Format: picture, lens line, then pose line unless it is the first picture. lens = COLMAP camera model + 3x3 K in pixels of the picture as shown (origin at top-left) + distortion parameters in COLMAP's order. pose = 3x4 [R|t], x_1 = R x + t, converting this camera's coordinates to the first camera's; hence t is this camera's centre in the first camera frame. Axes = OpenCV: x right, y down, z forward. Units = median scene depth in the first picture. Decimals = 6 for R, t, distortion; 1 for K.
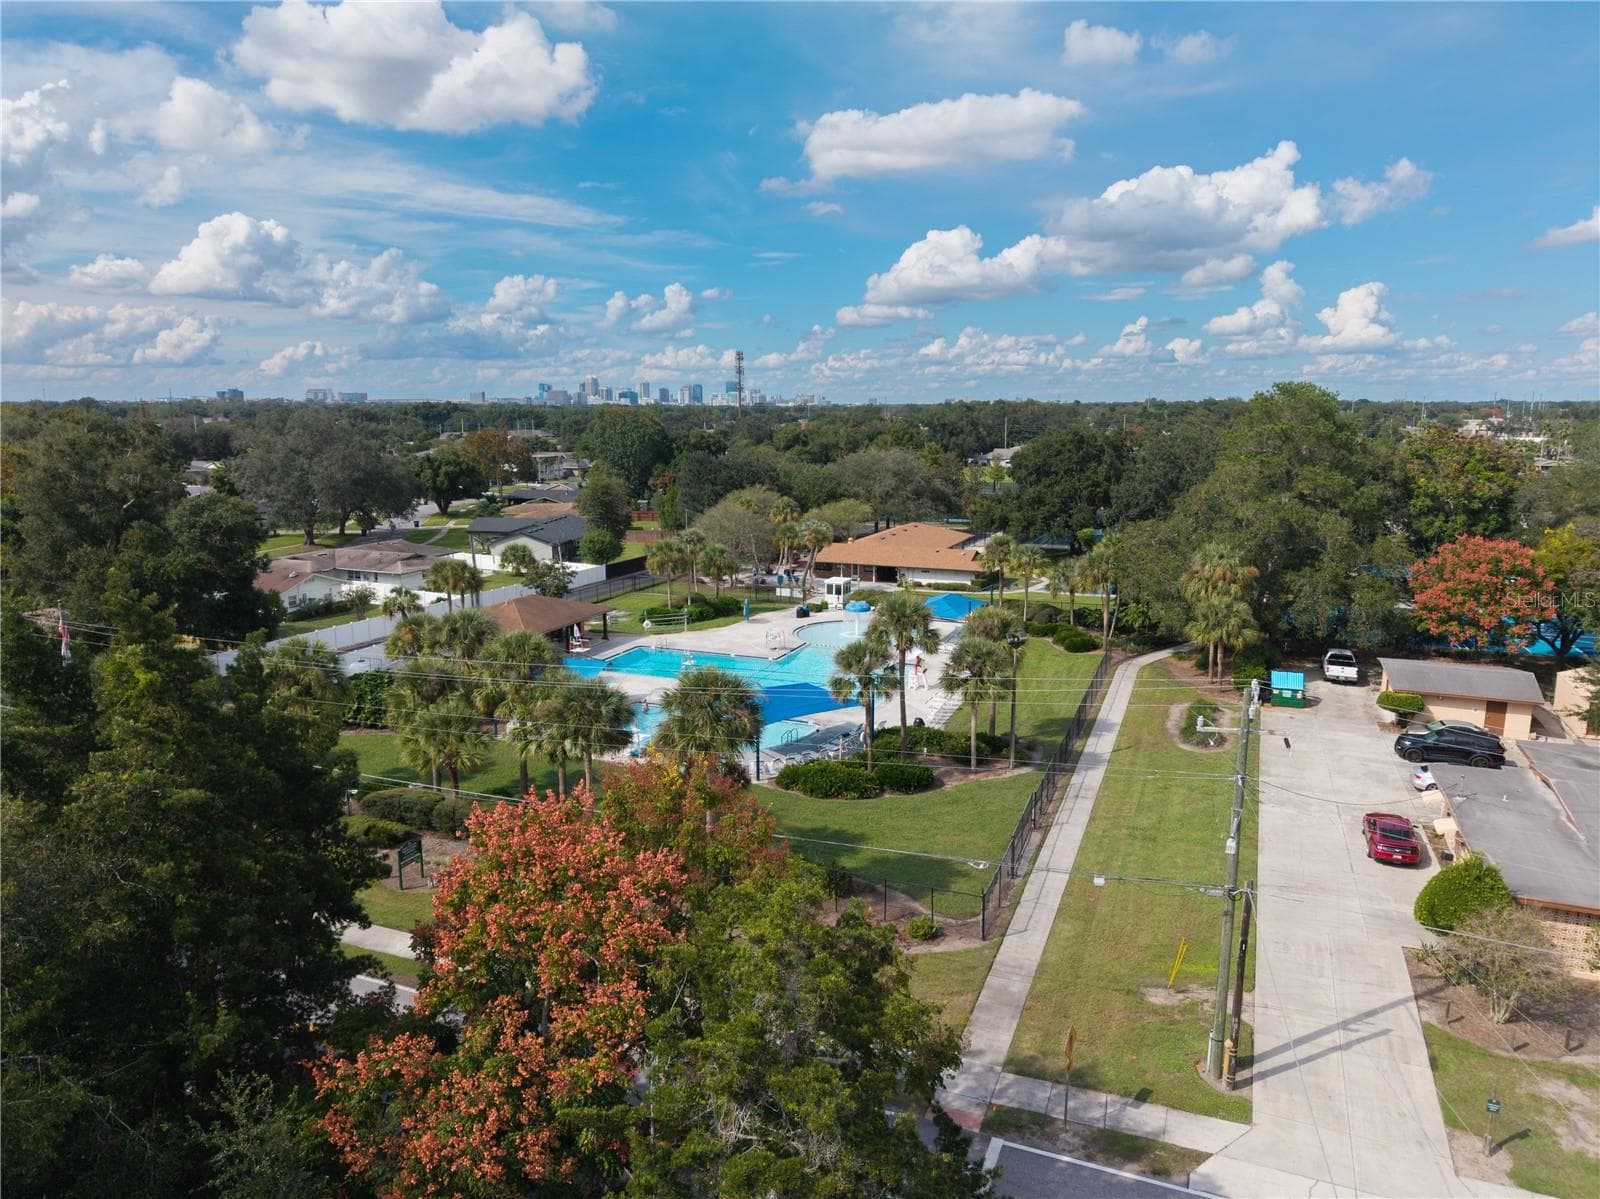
lens RADIAL K [[1068.2, 0, 800.0], [0, 1068.2, 599.5], [0, 0, 1]] dist [0.020509, -0.002742]
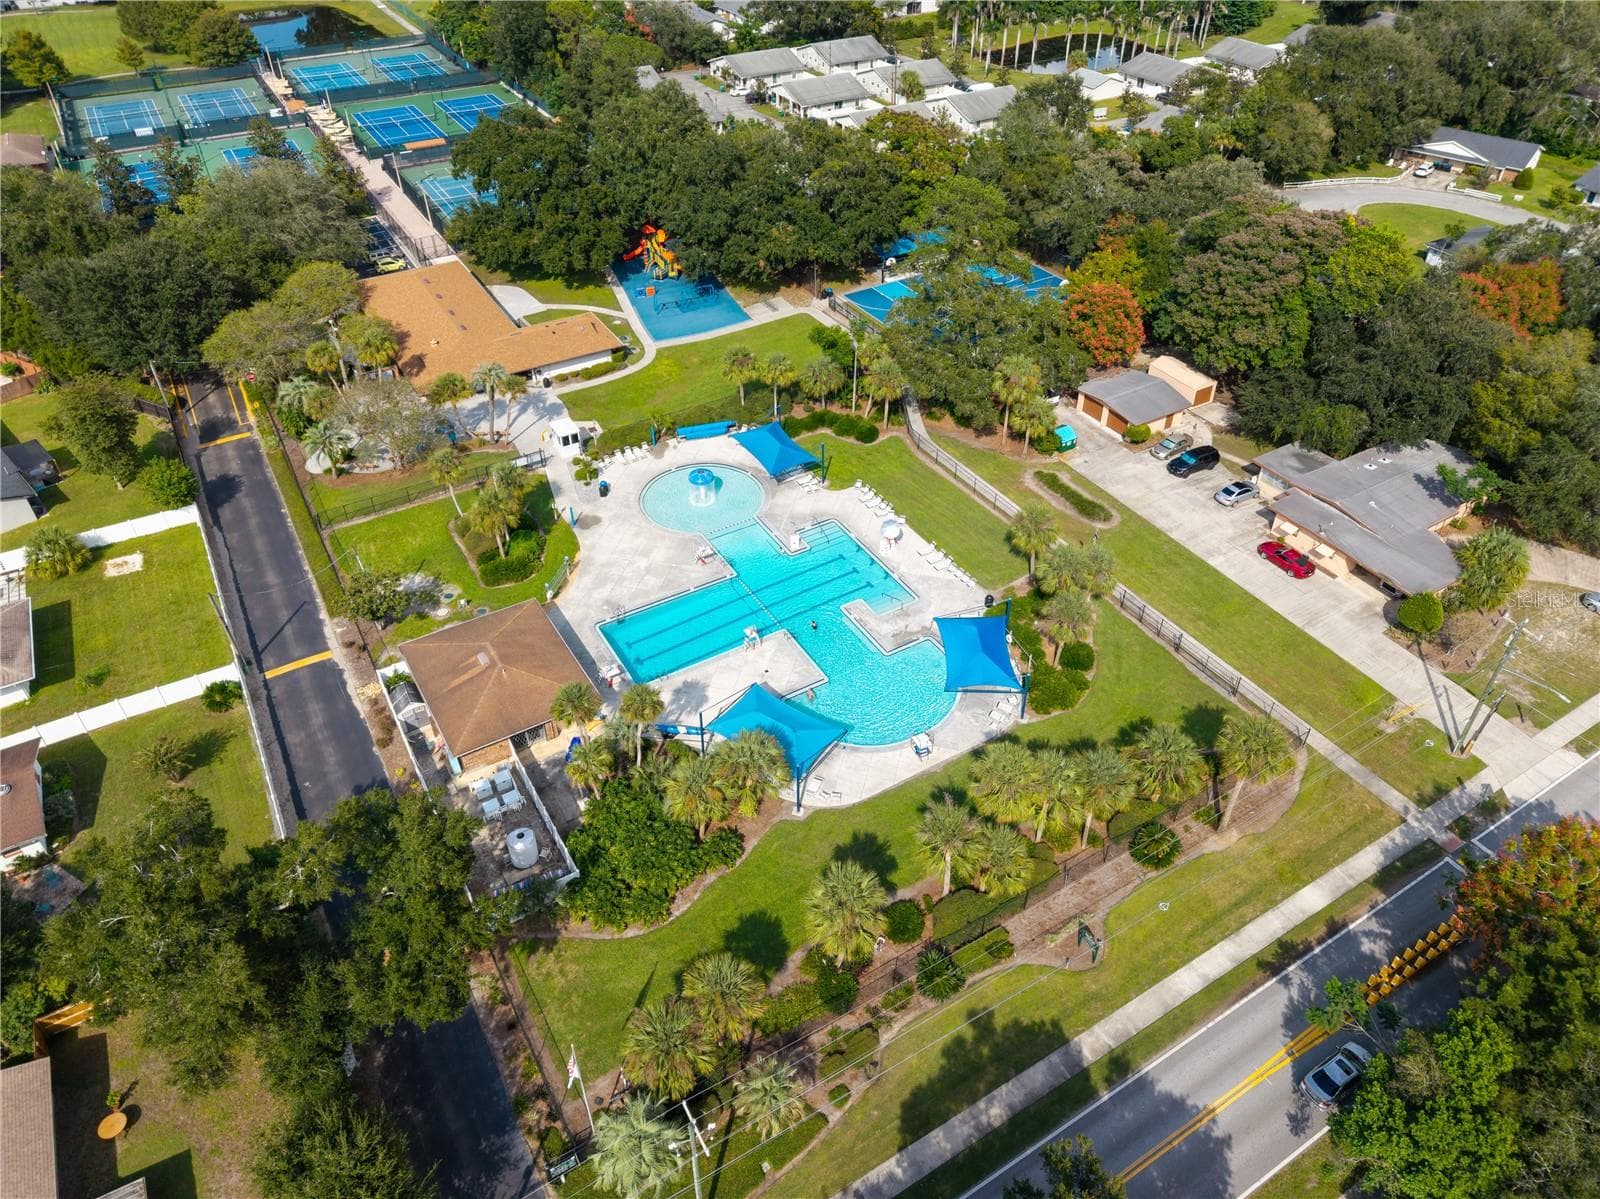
lens RADIAL K [[1049.2, 0, 800.0], [0, 1049.2, 599.5], [0, 0, 1]] dist [0.000519, -0.000682]
pose [[0.593746, -0.521428, 0.612844, -0.859666], [0.144660, 0.818388, 0.556160, -0.665716], [-0.791542, -0.241564, 0.561345, 0.478929]]
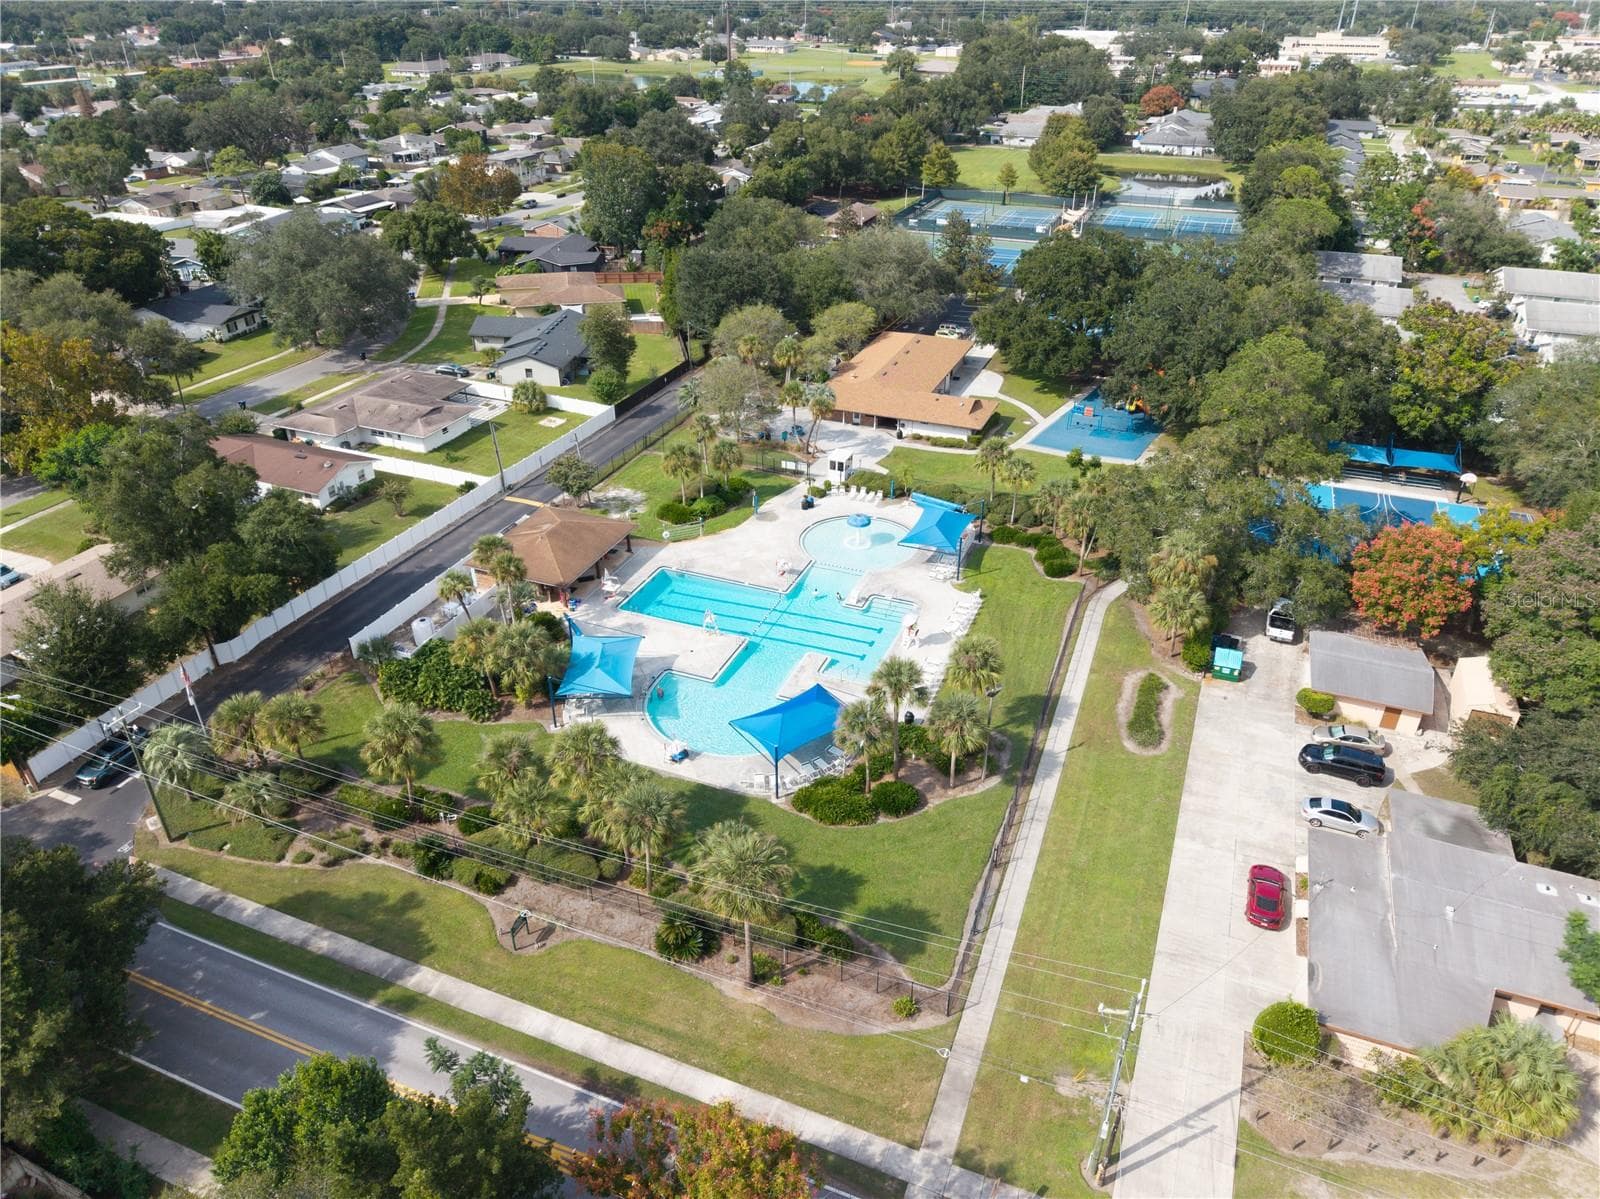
lens RADIAL K [[1068.2, 0, 800.0], [0, 1068.2, 599.5], [0, 0, 1]] dist [0.020509, -0.002742]
pose [[0.999991, -0.002704, 0.003385, -0.014852], [0.001374, 0.938913, 0.344151, -0.432407], [-0.004109, -0.344143, 0.938908, -0.074608]]
